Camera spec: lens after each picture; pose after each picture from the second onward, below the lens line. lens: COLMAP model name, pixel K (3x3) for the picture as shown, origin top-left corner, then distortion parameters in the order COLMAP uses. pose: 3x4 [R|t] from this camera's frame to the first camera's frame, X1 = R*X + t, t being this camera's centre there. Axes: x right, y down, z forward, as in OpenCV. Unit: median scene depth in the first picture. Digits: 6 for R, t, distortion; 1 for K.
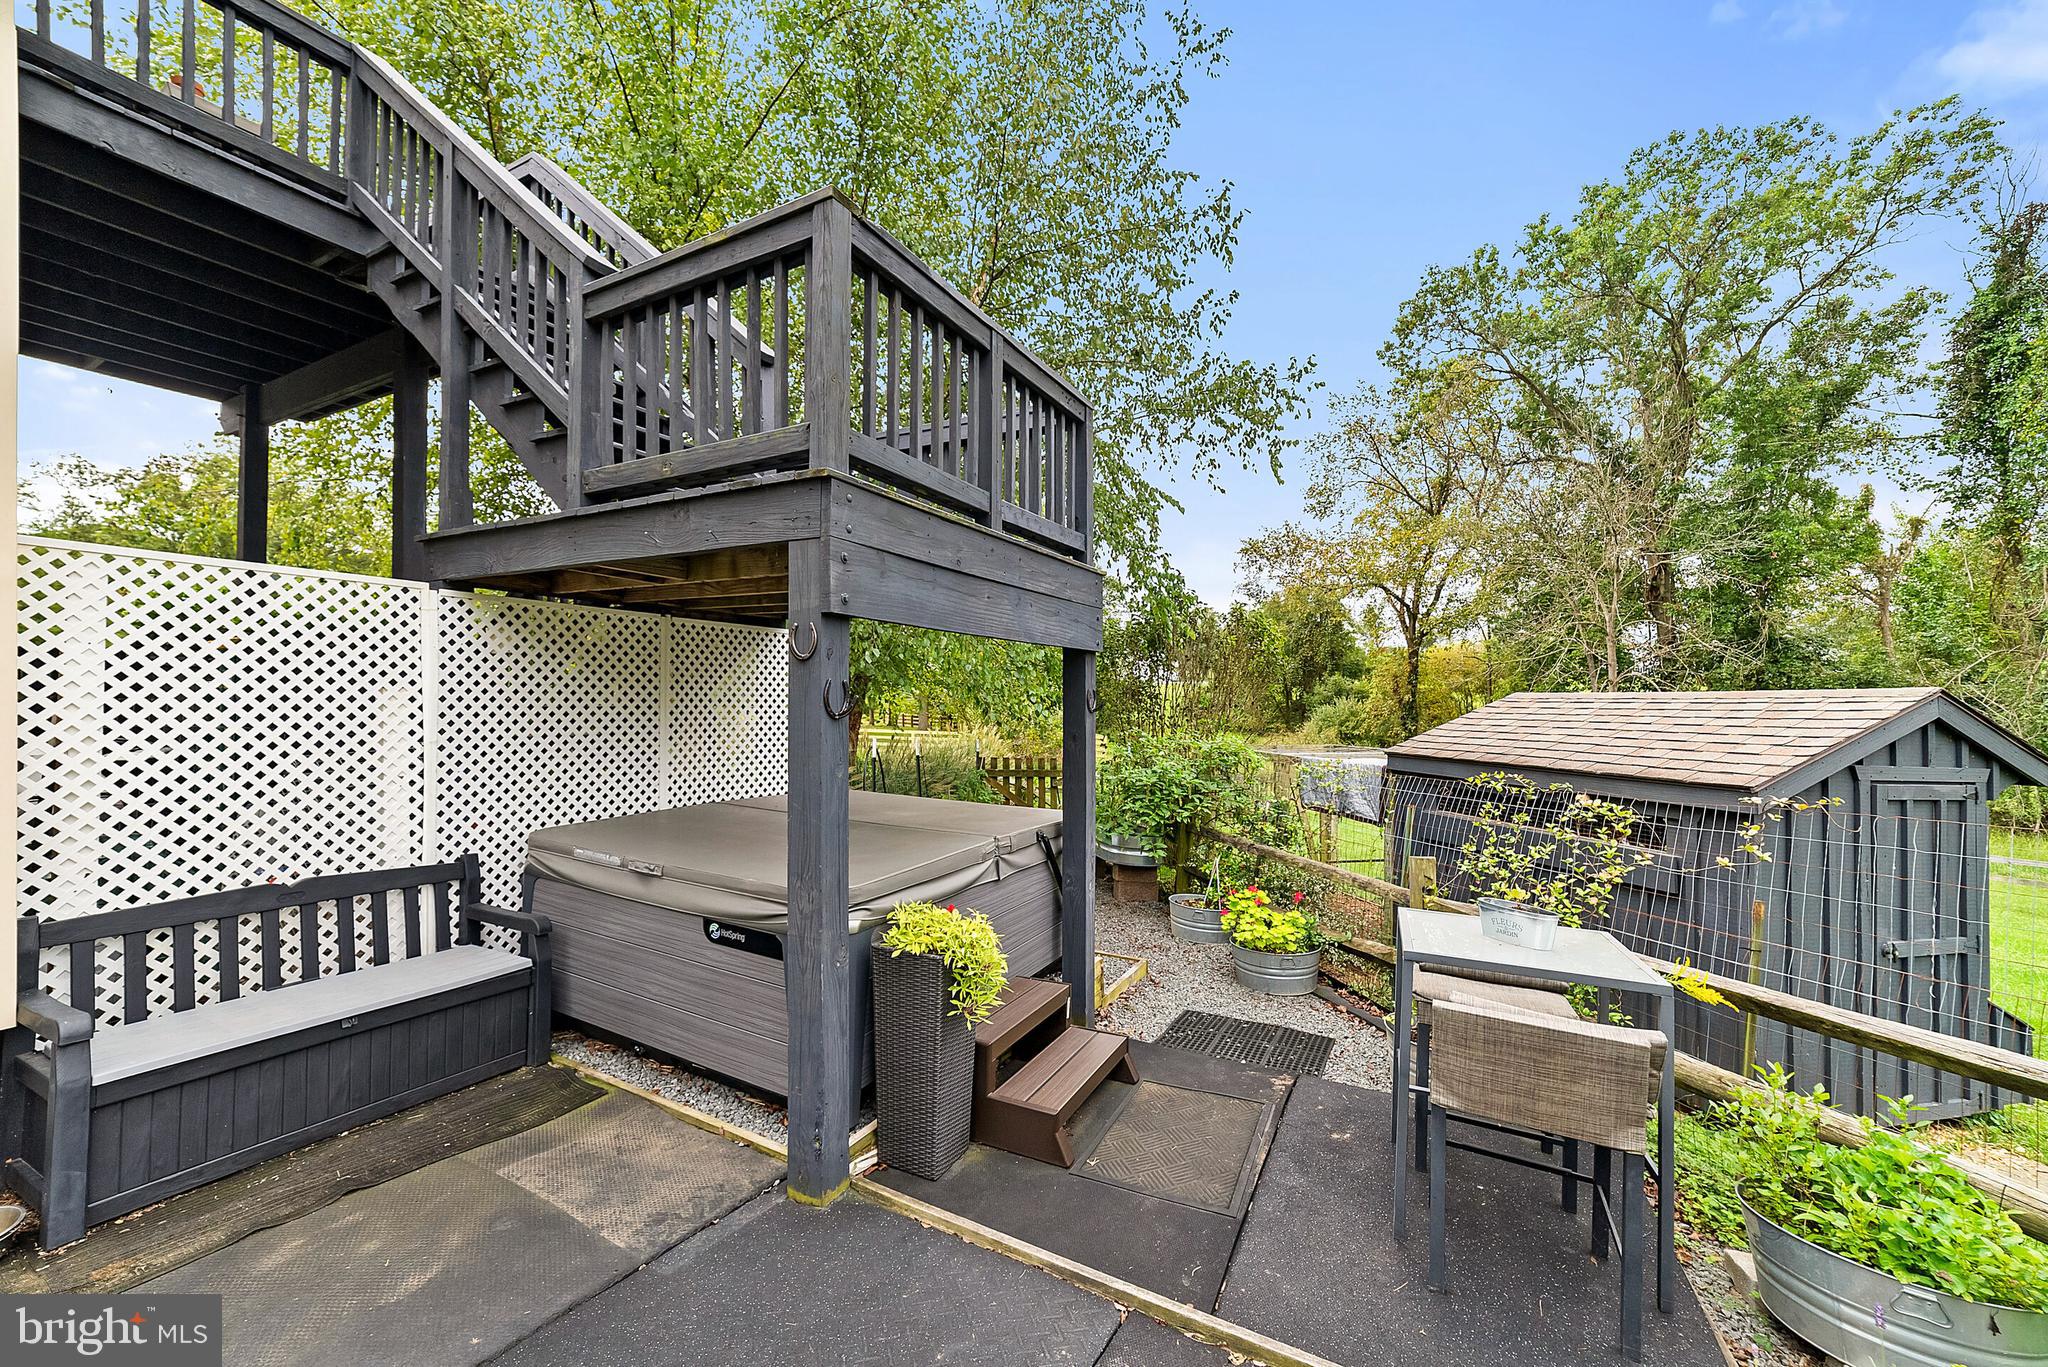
lens RADIAL K [[787.0, 0, 1020.6], [0, 787.0, 682.6], [0, 0, 1]] dist [-0.028186, 0.009212]
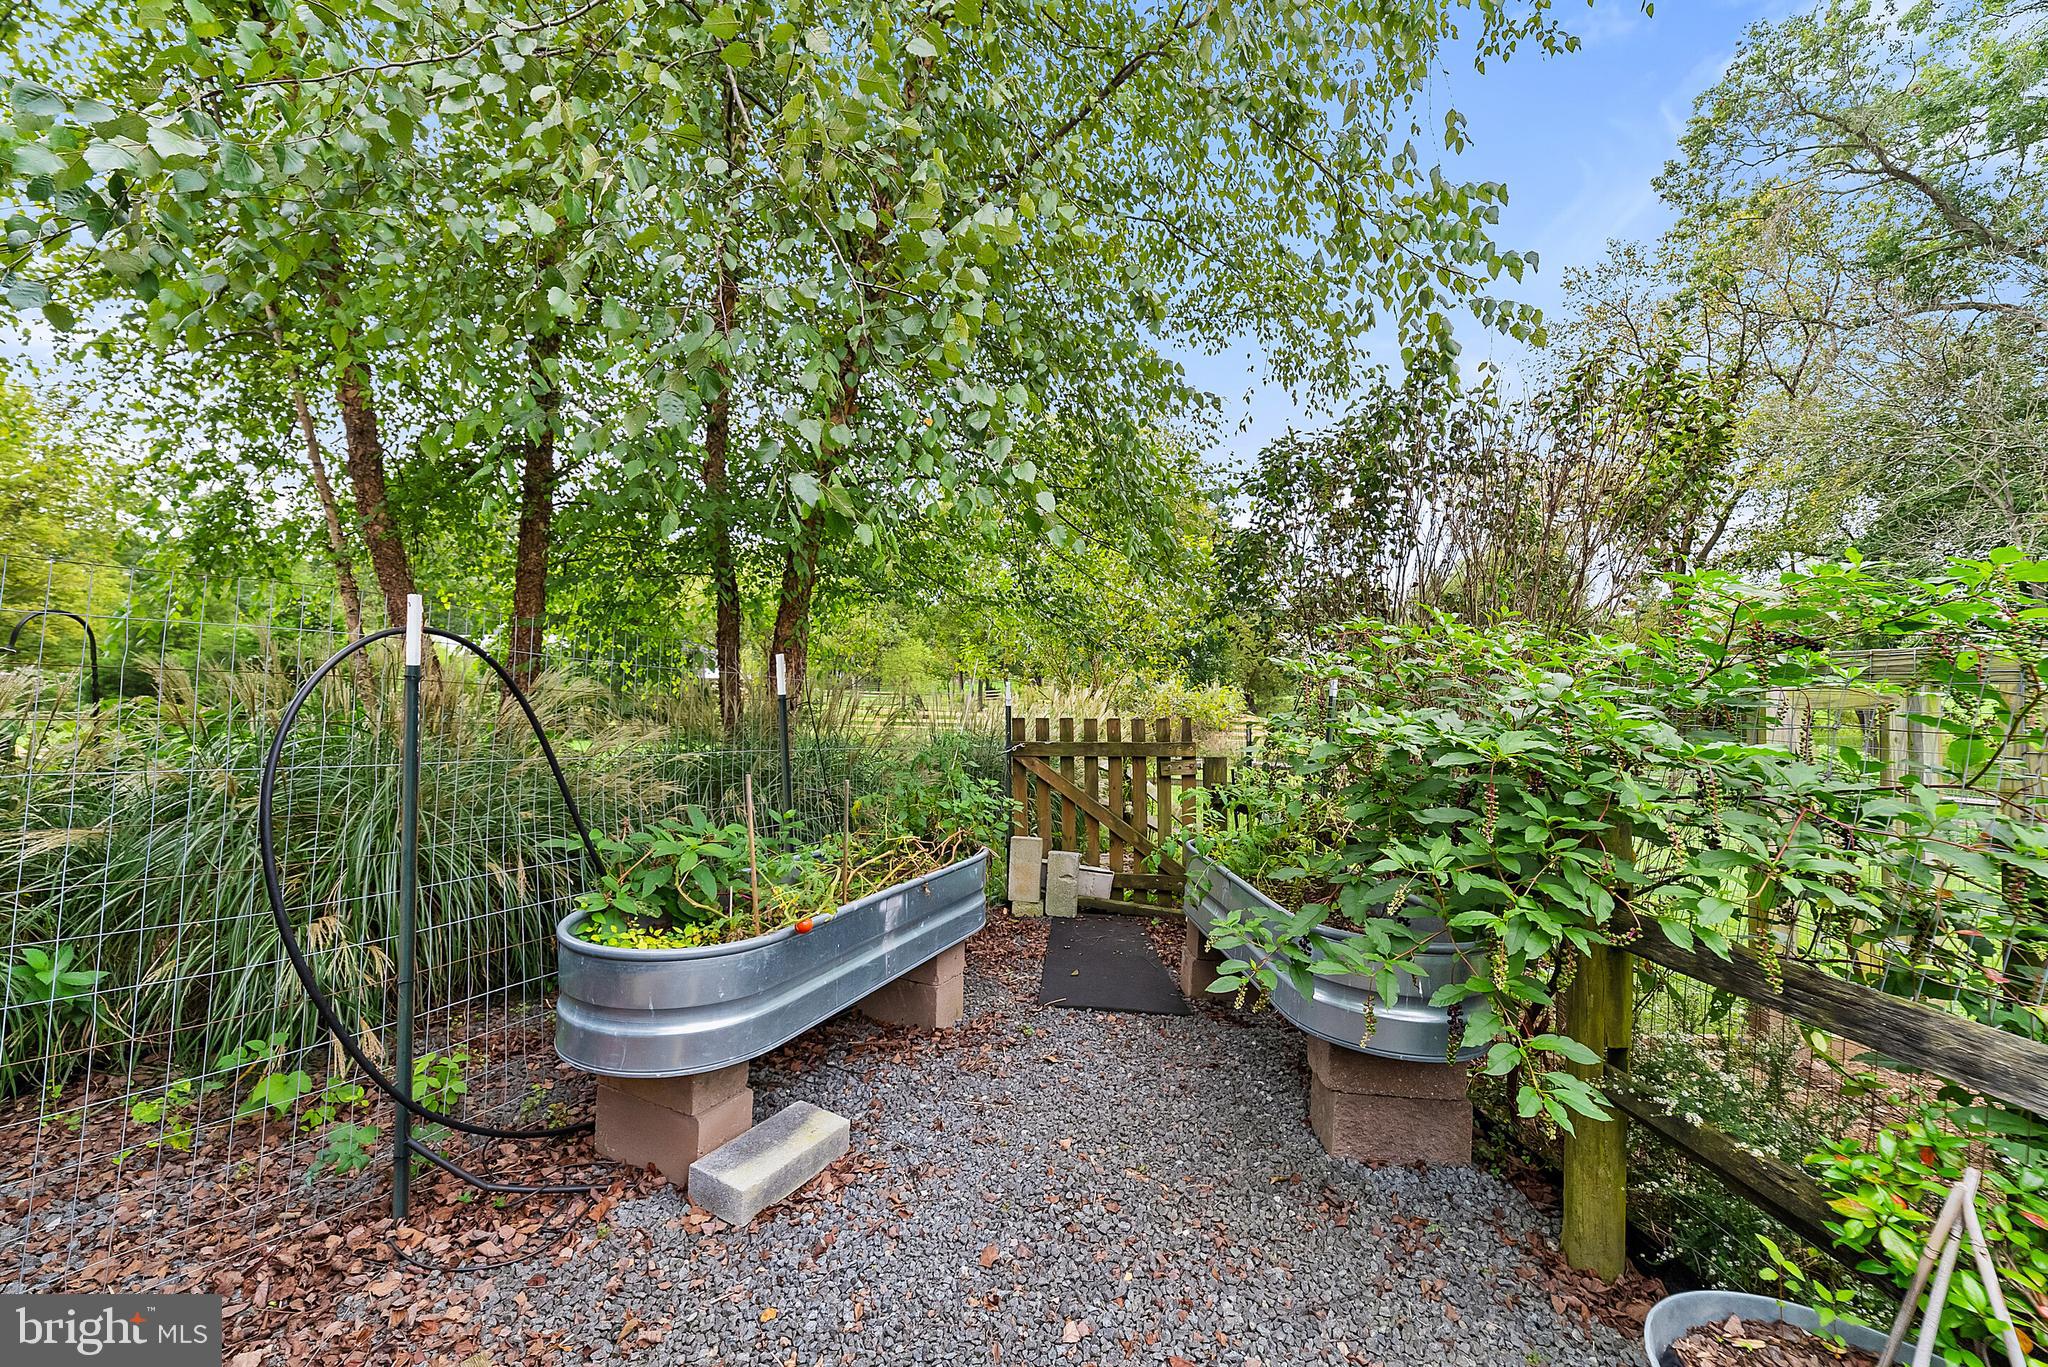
lens RADIAL K [[787.0, 0, 1020.6], [0, 787.0, 682.6], [0, 0, 1]] dist [-0.028186, 0.009212]
pose [[0.980597, -0.007275, -0.195900, 0.017866], [0.012185, 0.999641, 0.023869, 0.021516], [0.195656, -0.025793, 0.980333, 0.180416]]
